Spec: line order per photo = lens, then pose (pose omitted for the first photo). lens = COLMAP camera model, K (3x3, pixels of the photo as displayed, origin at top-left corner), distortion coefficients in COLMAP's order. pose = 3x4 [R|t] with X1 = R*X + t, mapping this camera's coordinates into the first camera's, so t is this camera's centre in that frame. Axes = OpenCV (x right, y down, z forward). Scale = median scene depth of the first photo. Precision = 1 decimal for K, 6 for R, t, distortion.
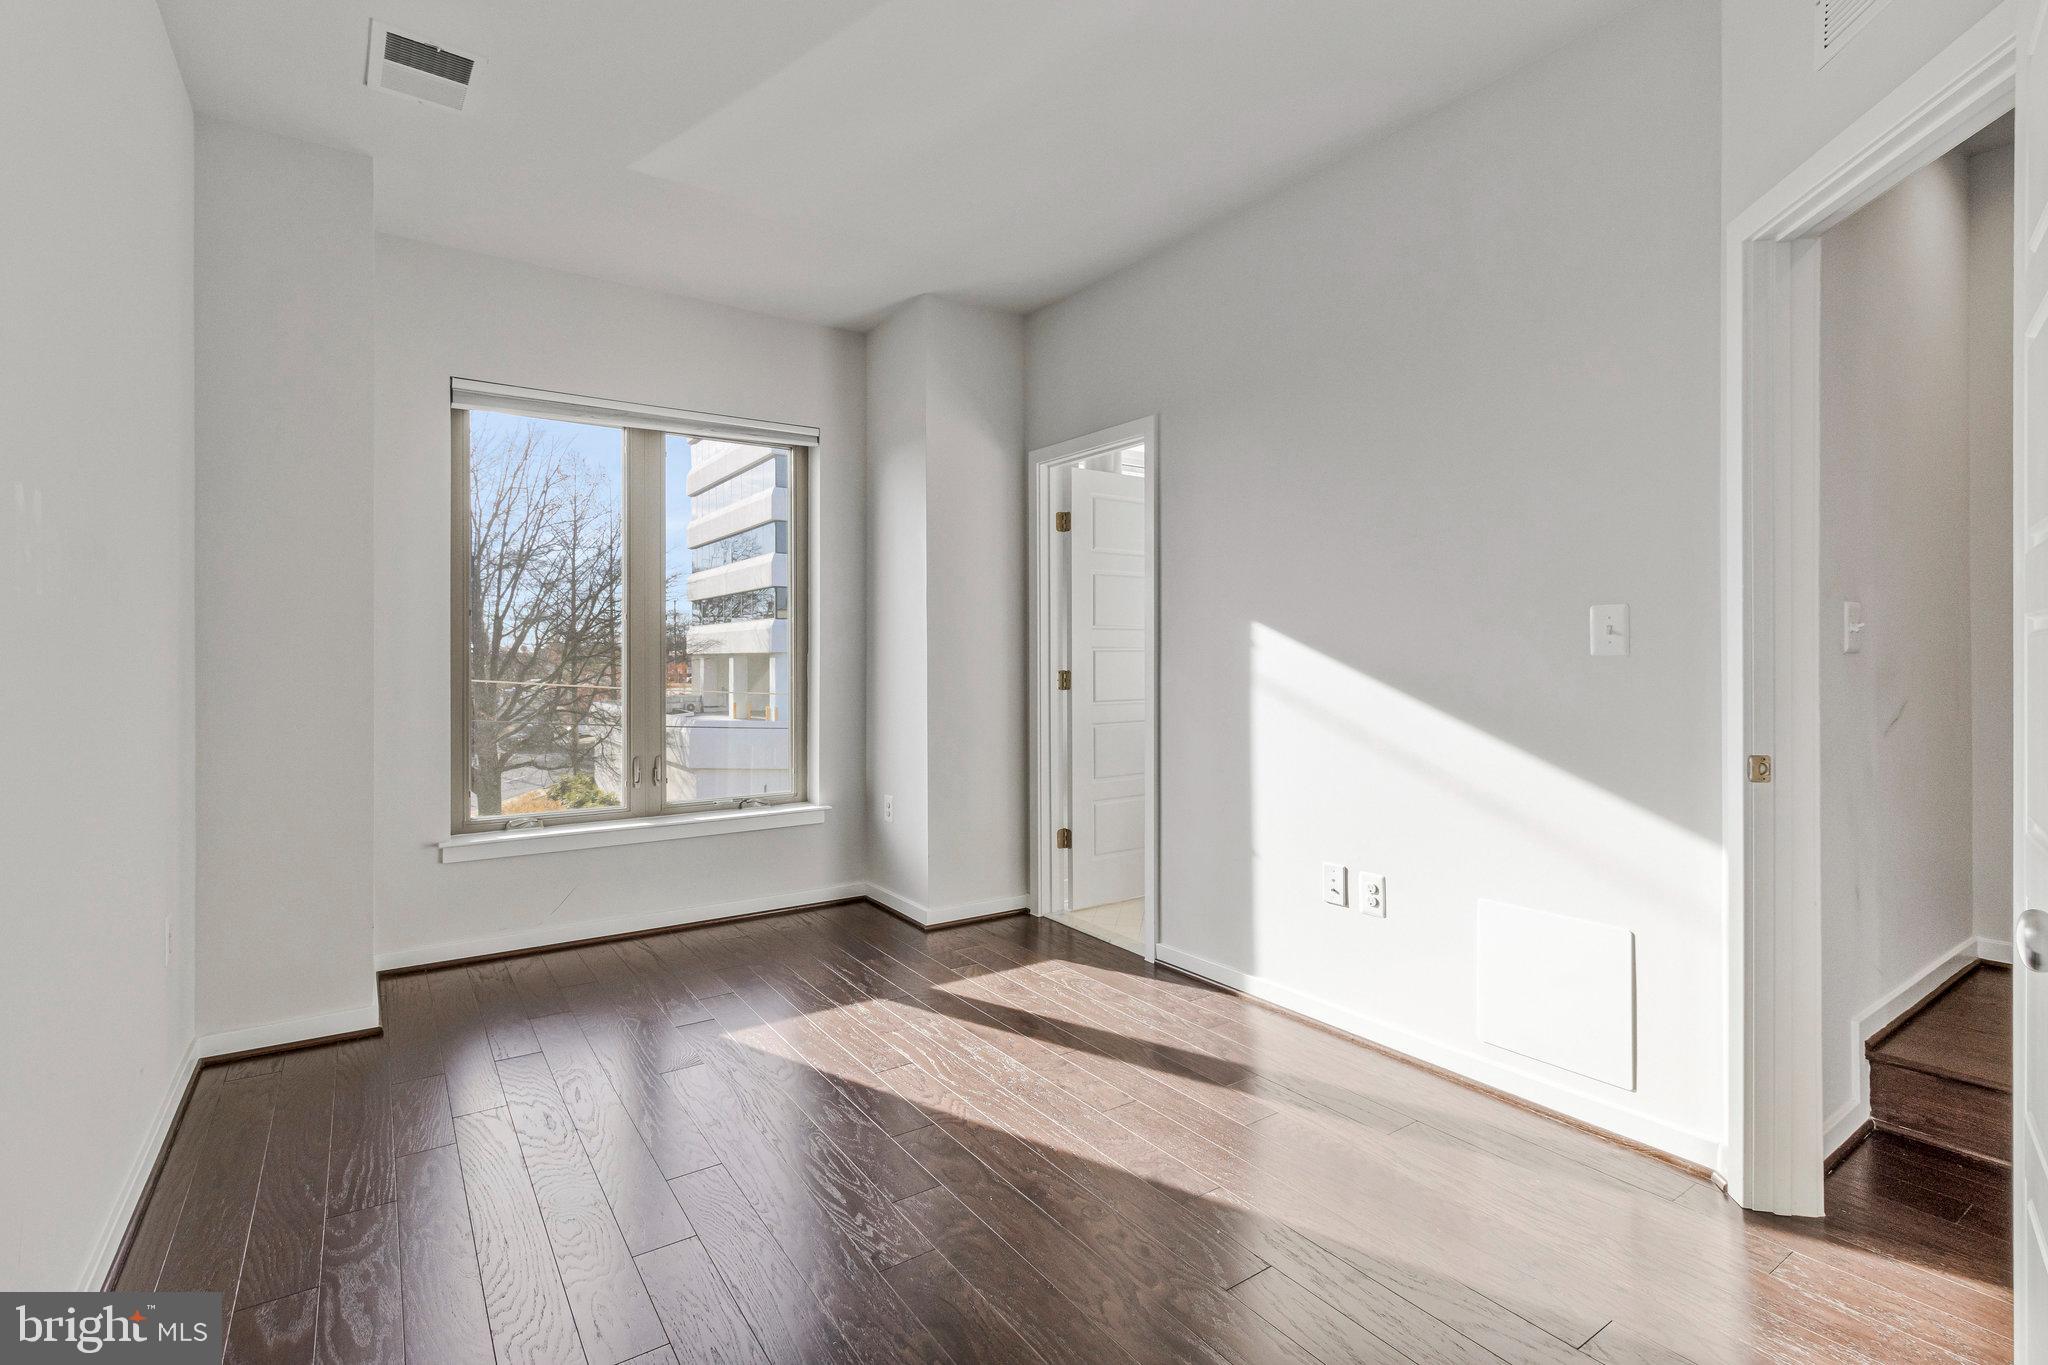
lens RADIAL K [[965.8, 0, 1024.1], [0, 965.8, 653.5], [0, 0, 1]] dist [-0.001409, -0.005807]
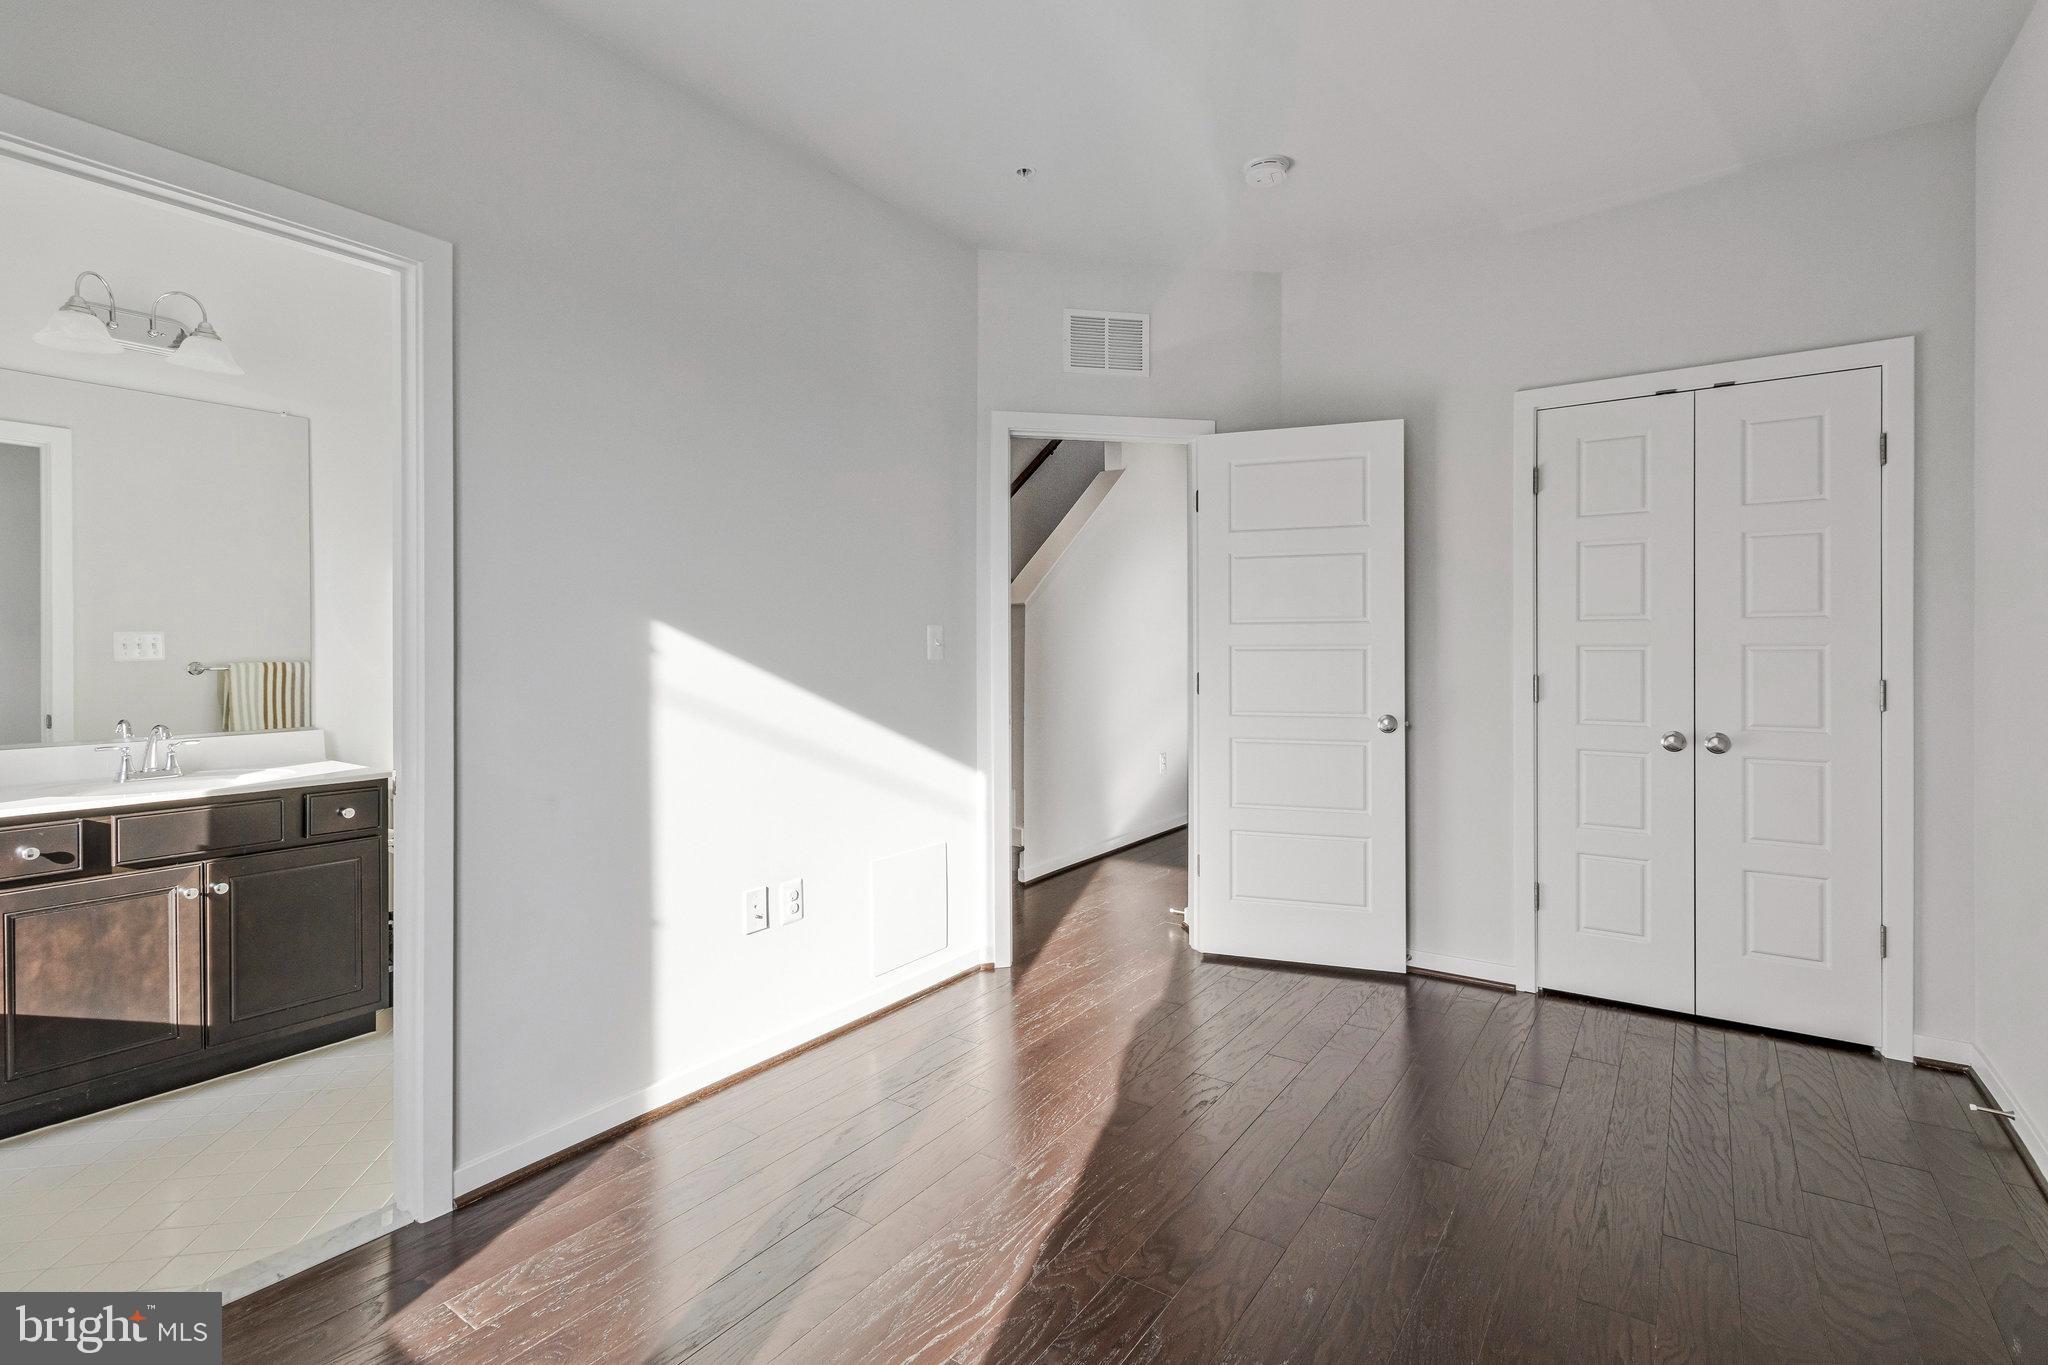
lens RADIAL K [[984.4, 0, 1021.7], [0, 984.4, 650.4], [0, 0, 1]] dist [0.009832, -0.000510]
pose [[-0.354227, -0.000911, 0.935159, -0.653966], [0.000048, 1.000000, 0.000992, -0.010444], [-0.935159, 0.000396, -0.354227, 1.103894]]
